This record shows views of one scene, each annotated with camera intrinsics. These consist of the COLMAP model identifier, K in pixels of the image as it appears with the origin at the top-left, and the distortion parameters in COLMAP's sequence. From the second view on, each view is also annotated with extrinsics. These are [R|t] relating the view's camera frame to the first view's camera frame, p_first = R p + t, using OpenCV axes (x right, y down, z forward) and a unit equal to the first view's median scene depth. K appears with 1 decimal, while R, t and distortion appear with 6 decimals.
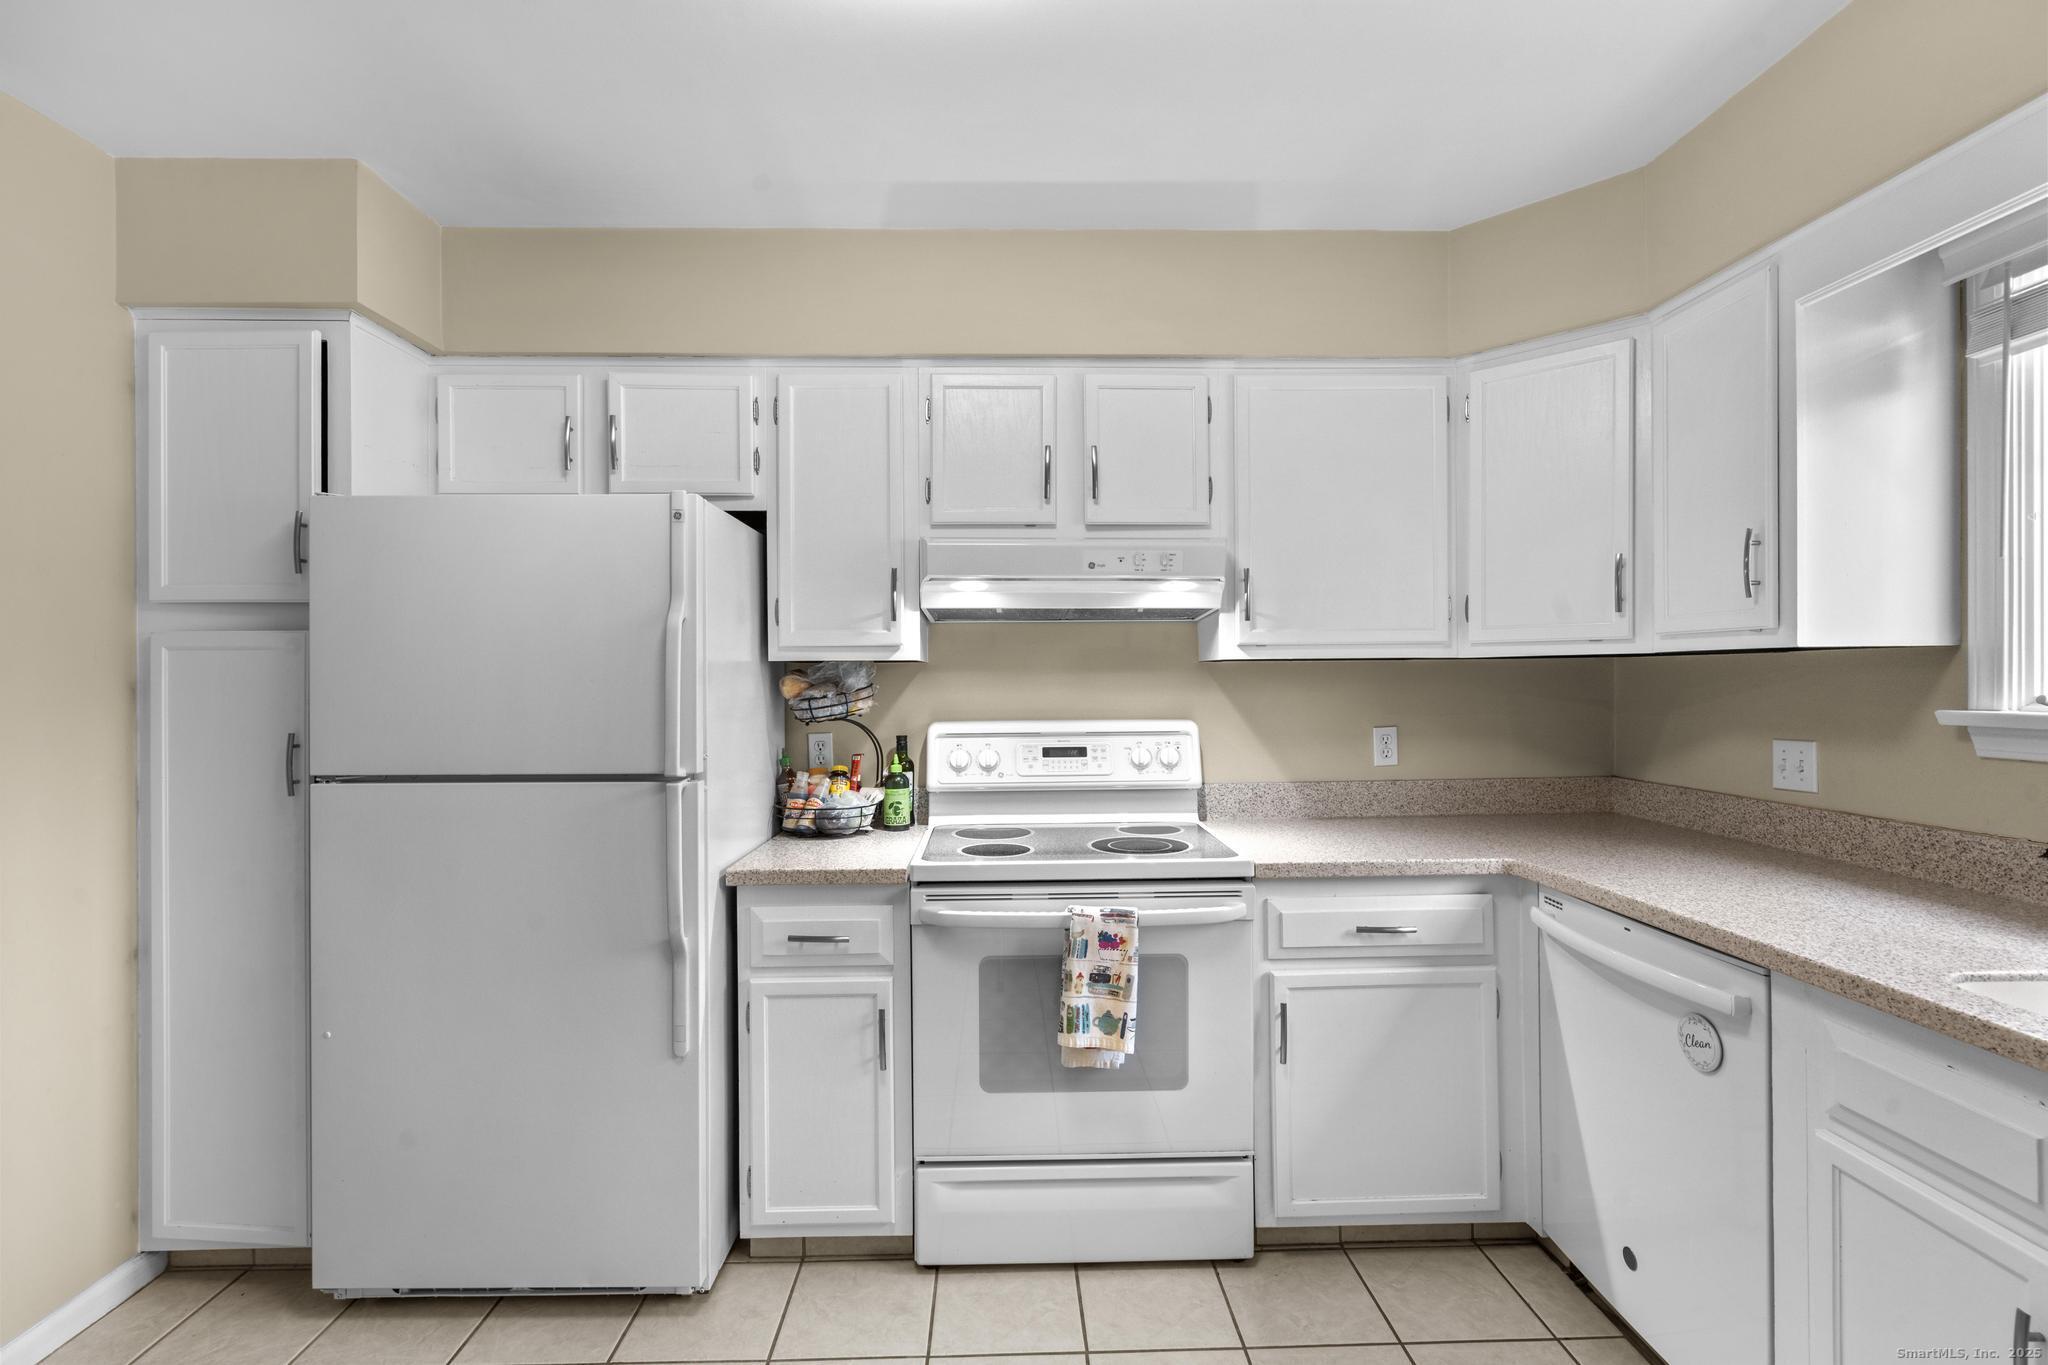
lens RADIAL K [[937.0, 0, 1009.1], [0, 937.0, 679.3], [0, 0, 1]] dist [-0.008969, 0.001430]
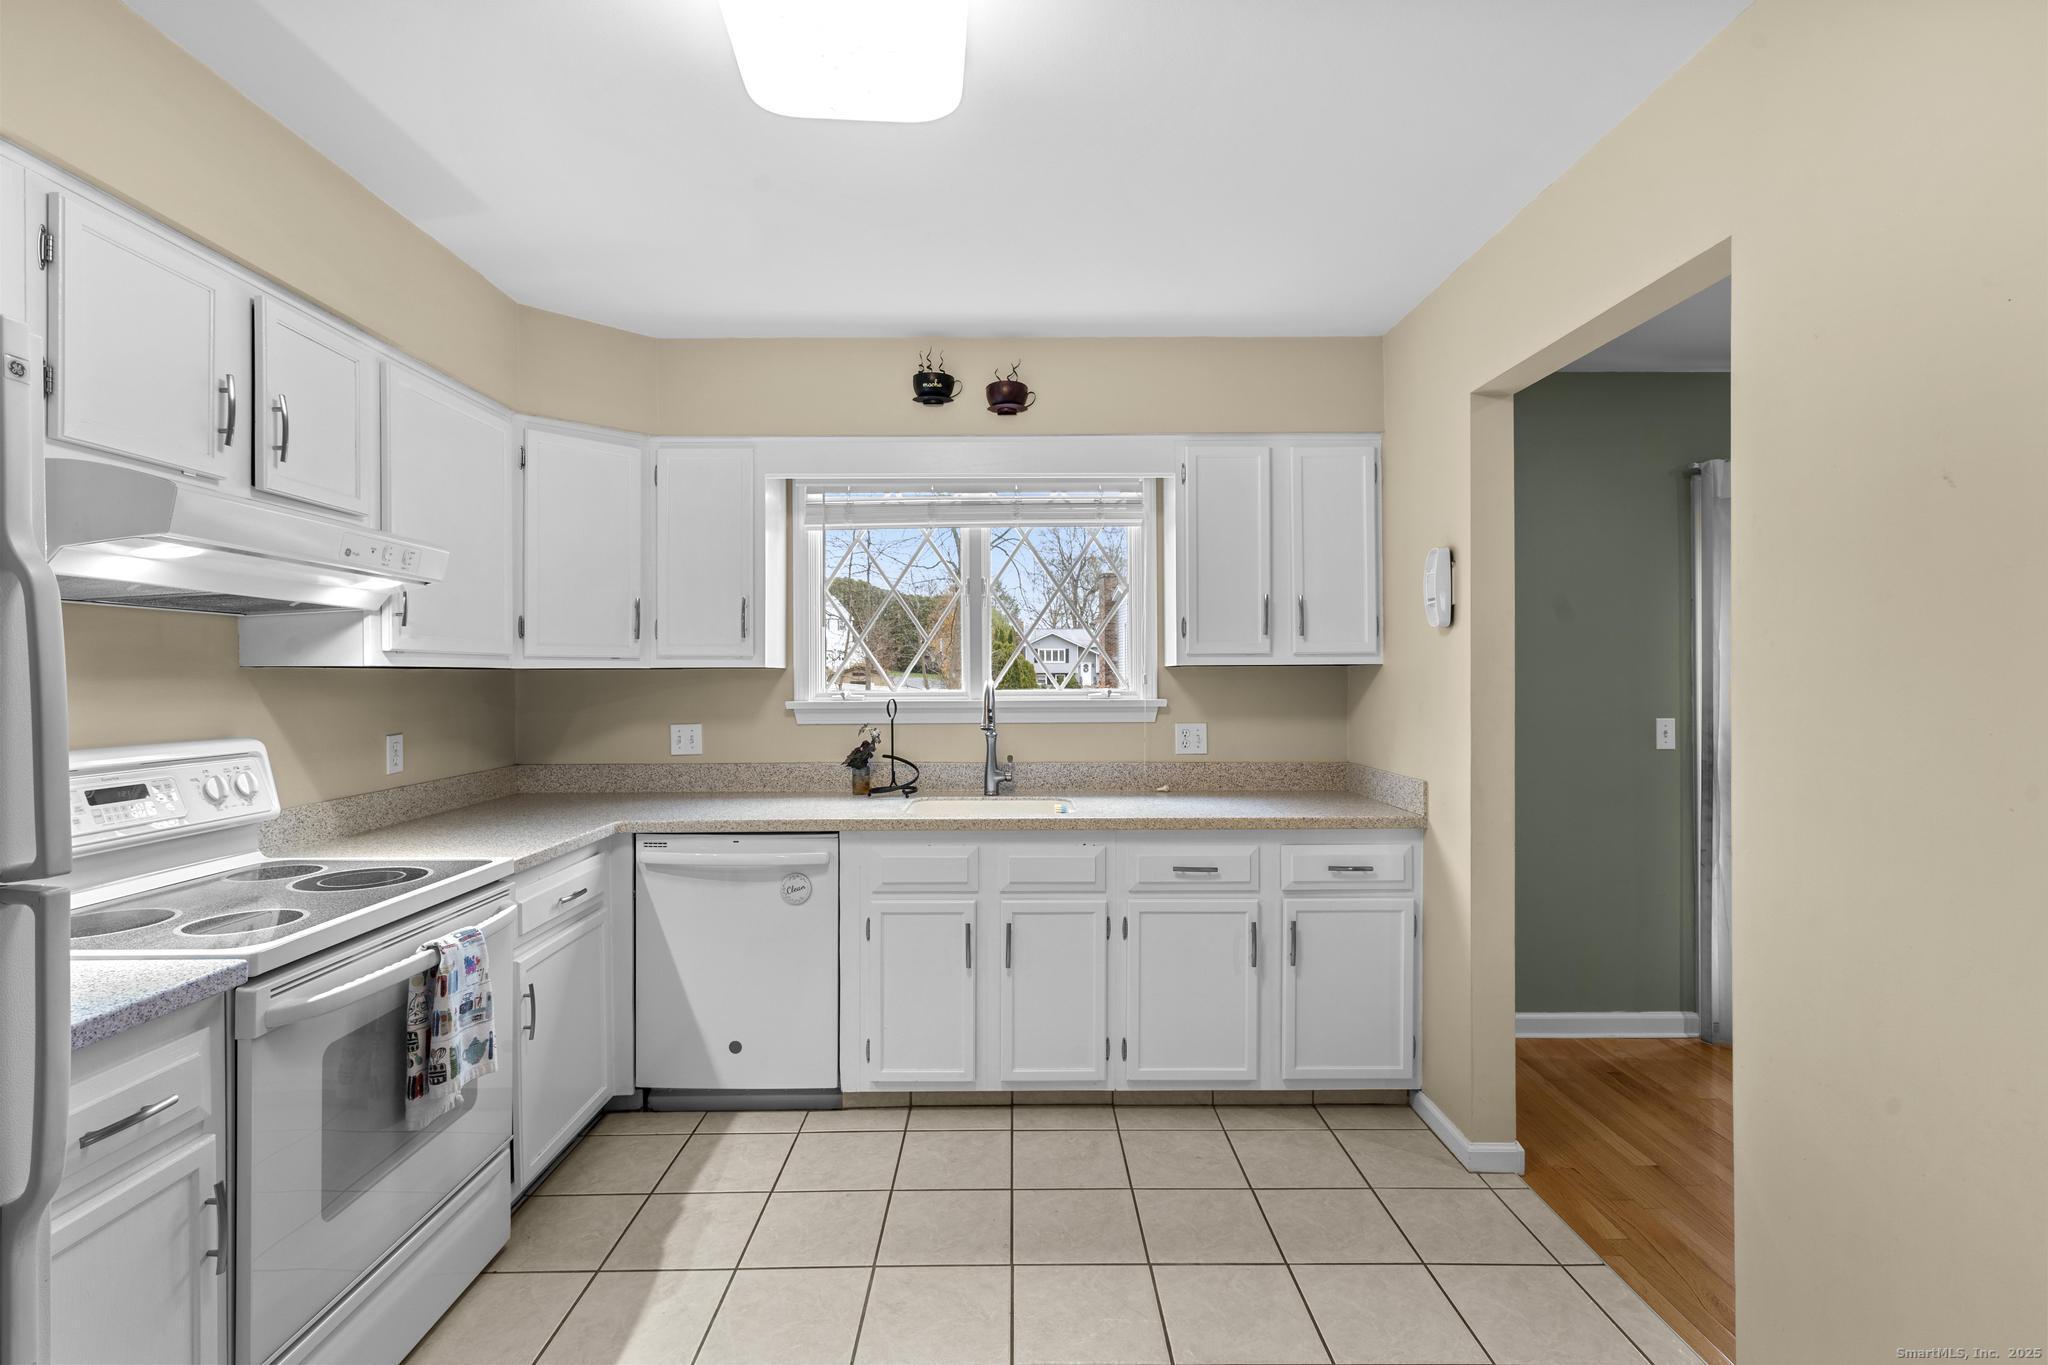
lens RADIAL K [[937.0, 0, 1023.1], [0, 937.0, 680.2], [0, 0, 1]] dist [-0.008969, 0.001430]
pose [[0.003896, 0.004194, 0.999984, -0.785473], [0.005465, 0.999976, -0.004216, 0.000023], [-0.999977, 0.005481, 0.003873, 0.414234]]
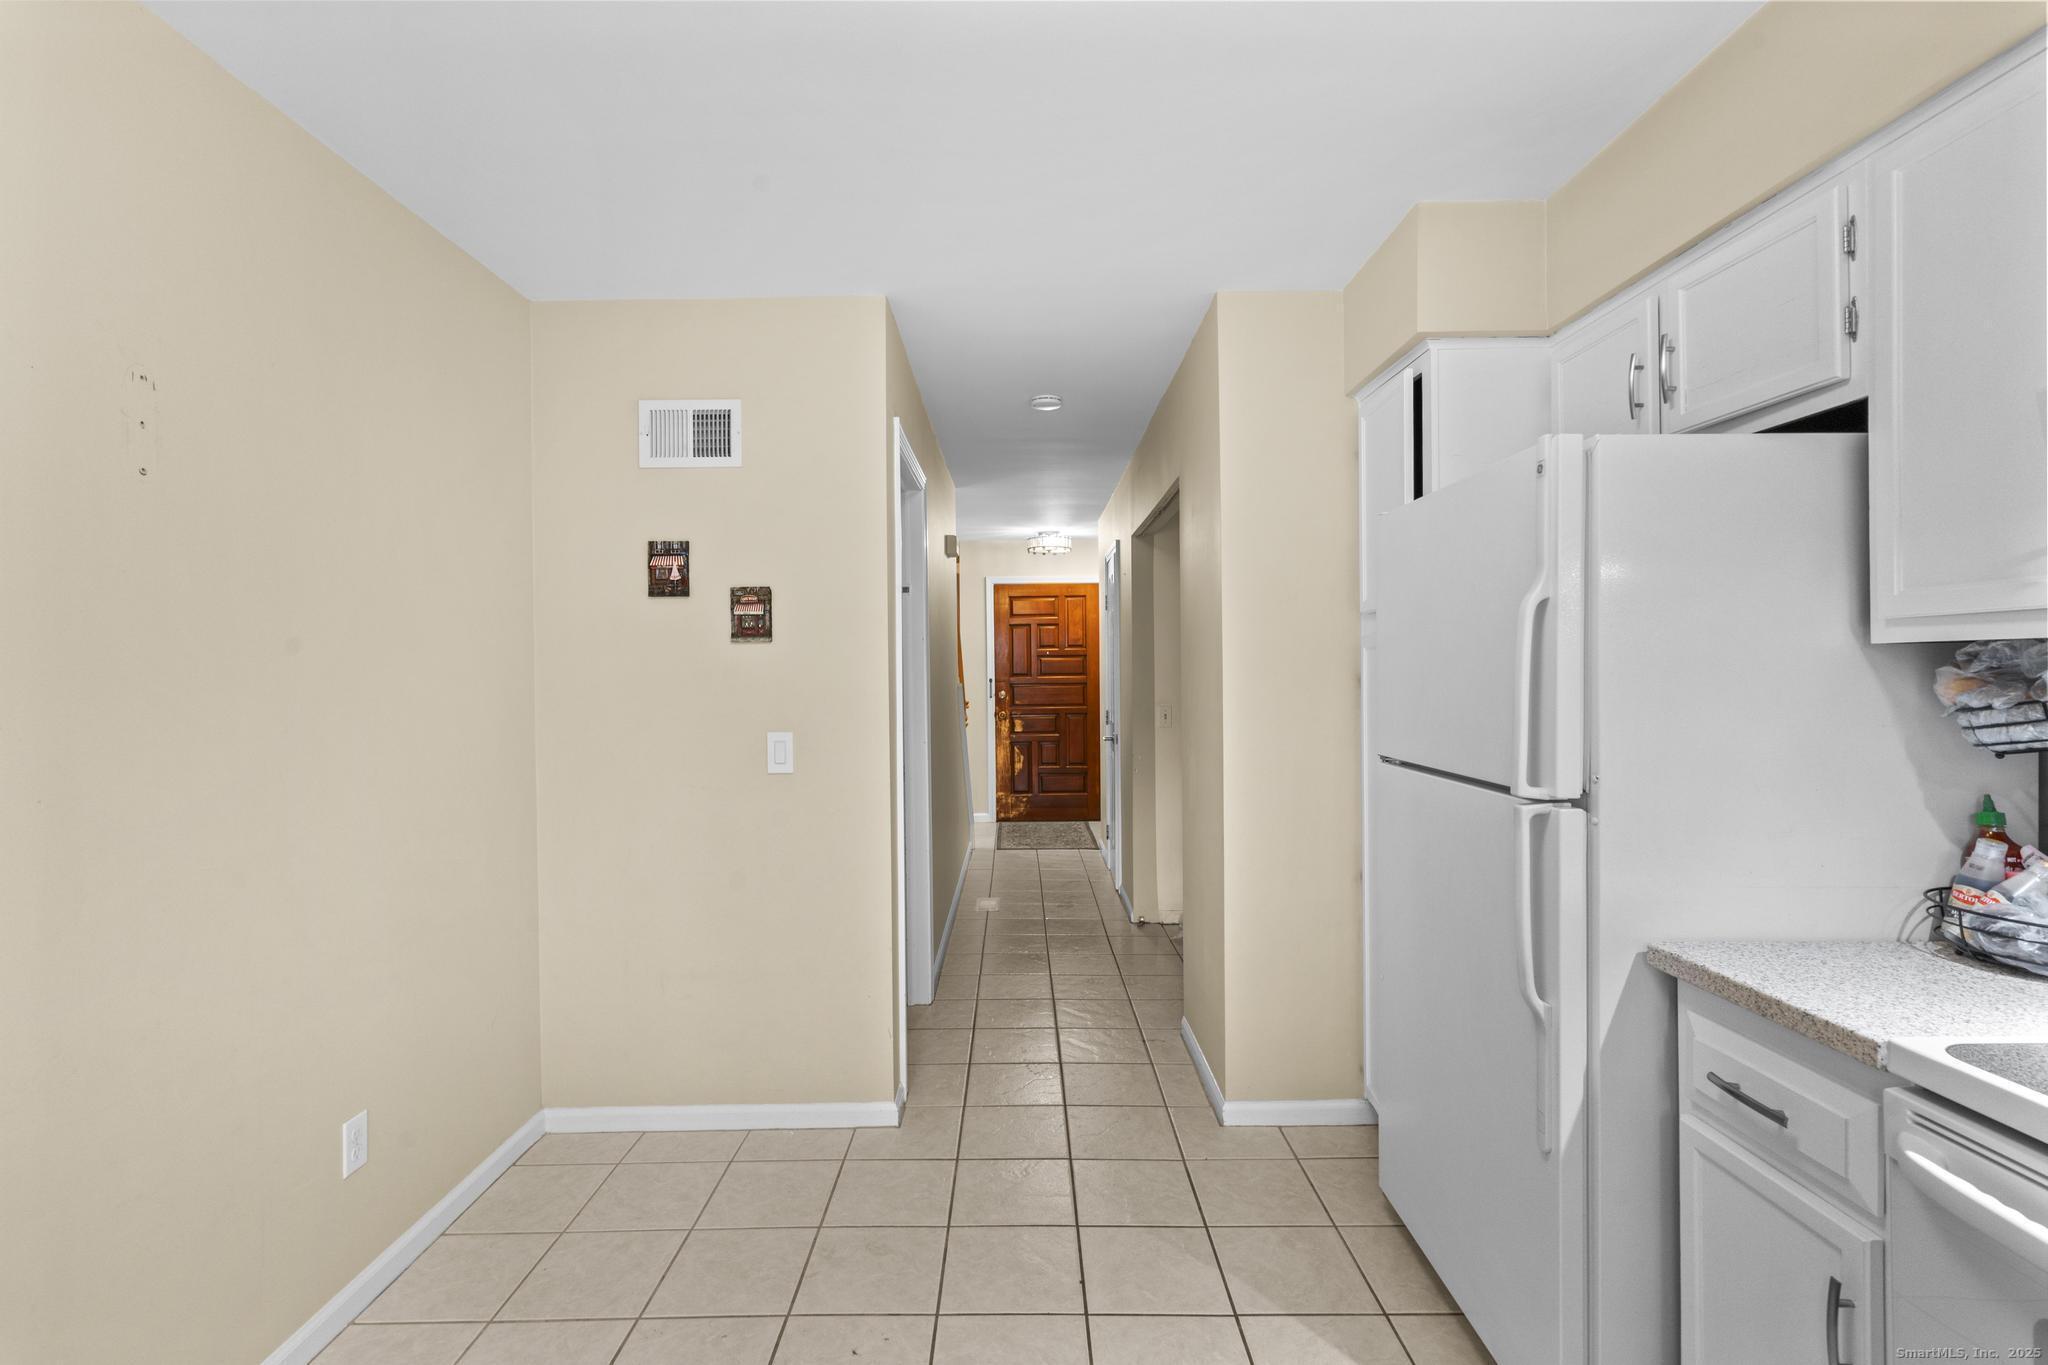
lens RADIAL K [[937.0, 0, 1008.3], [0, 937.0, 676.6], [0, 0, 1]] dist [-0.008969, 0.001430]
pose [[-0.034908, 0.009713, -0.999343, 0.415311], [0.009889, 0.999907, 0.009373, -0.010723], [0.999342, -0.009555, -0.035001, 0.528442]]
